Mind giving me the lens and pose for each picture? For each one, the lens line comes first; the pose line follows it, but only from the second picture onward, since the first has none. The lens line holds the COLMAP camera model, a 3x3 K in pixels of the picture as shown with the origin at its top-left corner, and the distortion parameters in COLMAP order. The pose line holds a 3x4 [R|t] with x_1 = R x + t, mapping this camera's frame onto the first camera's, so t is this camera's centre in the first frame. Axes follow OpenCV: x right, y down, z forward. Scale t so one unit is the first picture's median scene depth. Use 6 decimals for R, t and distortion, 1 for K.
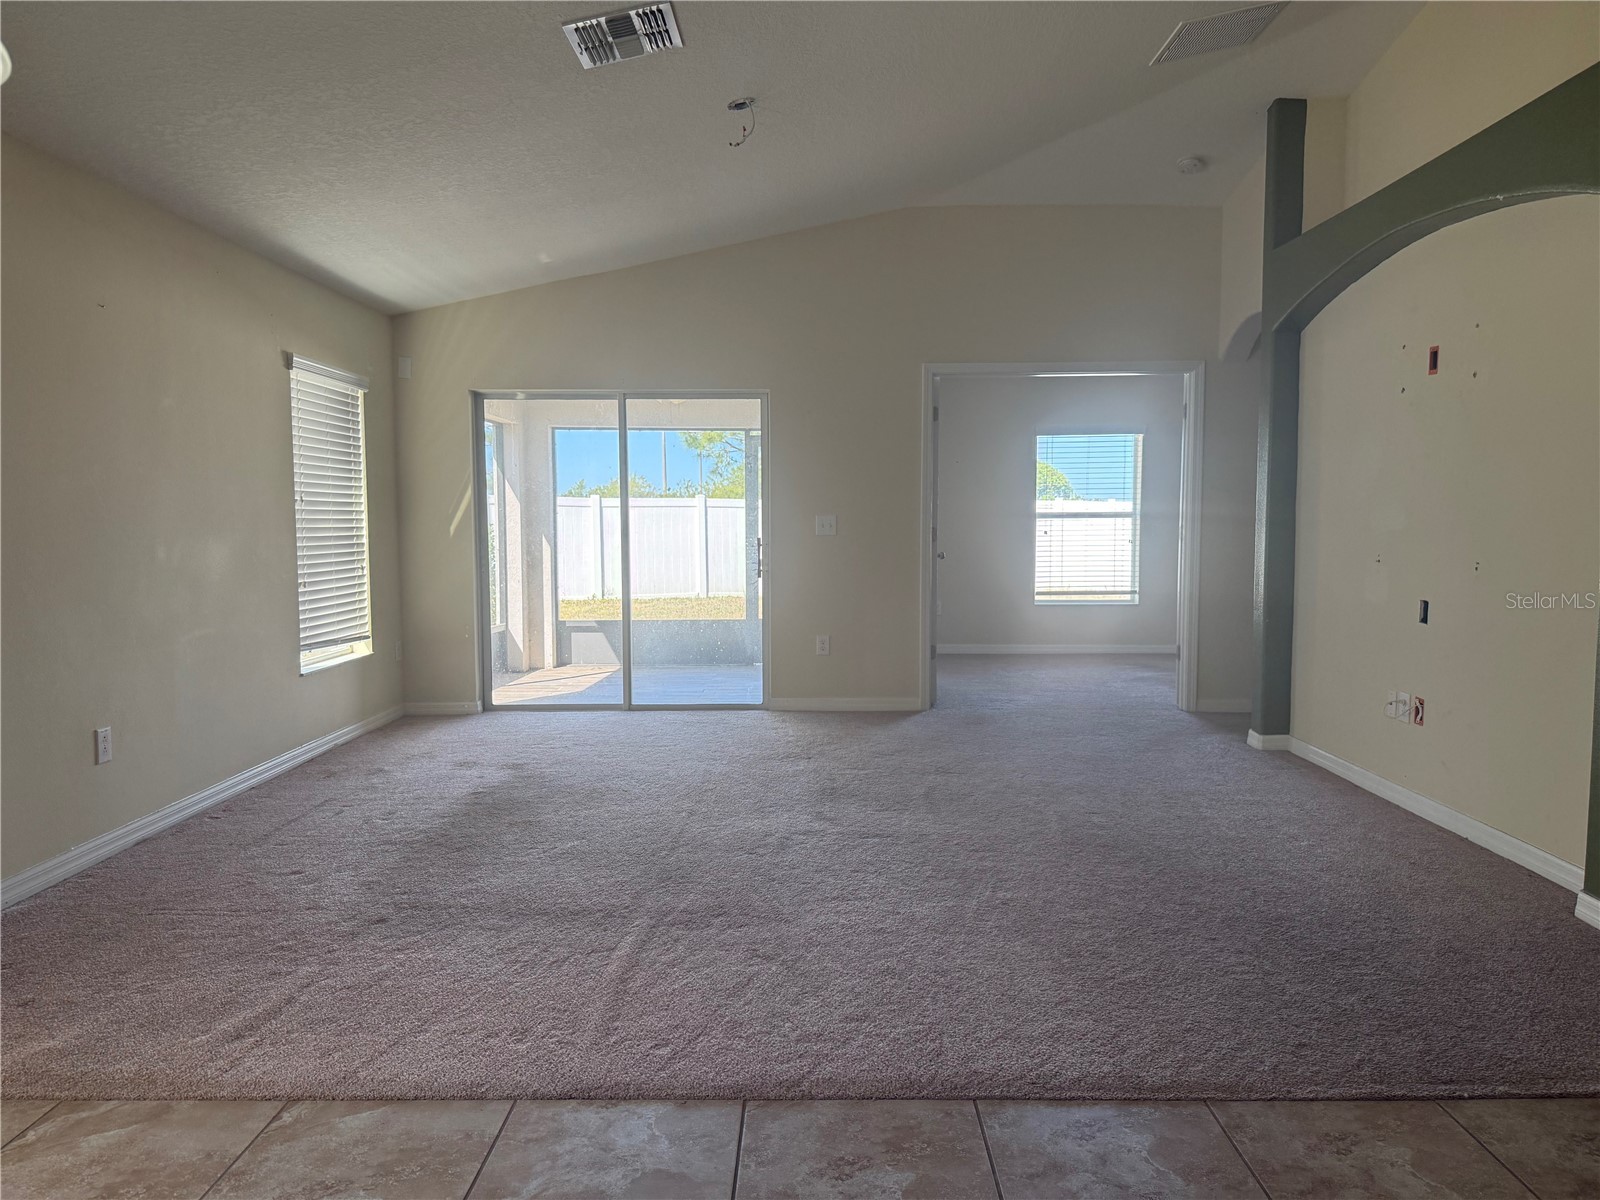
lens RADIAL K [[1129.6, 0, 793.2], [0, 1129.6, 603.1], [0, 0, 1]] dist [0.044593, -0.064435]
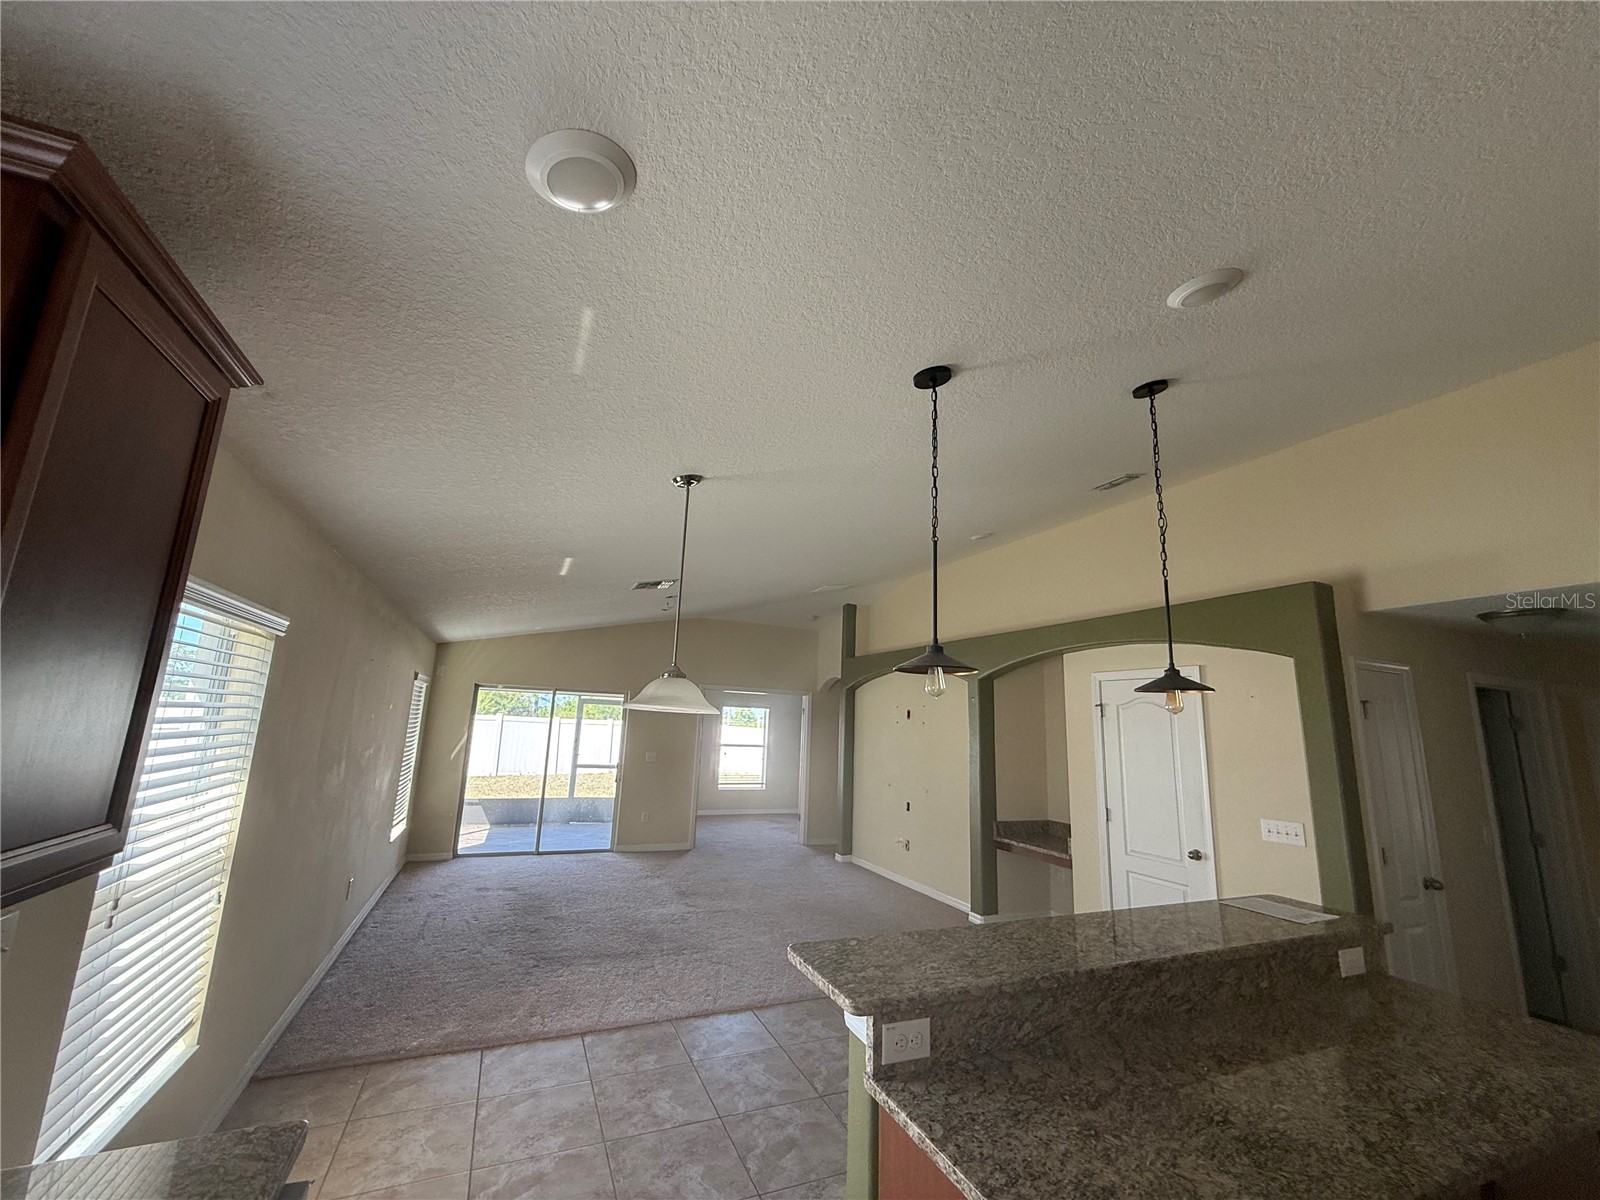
lens RADIAL K [[639.5, 0, 793.1], [0, 639.5, 601.5], [0, 0, 1]] dist [-0.003113, 0.001329]
pose [[0.912157, 0.115611, 0.393198, -0.473720], [-0.012029, 0.966528, -0.256280, -0.095314], [-0.409665, 0.229038, 0.883015, -0.468741]]
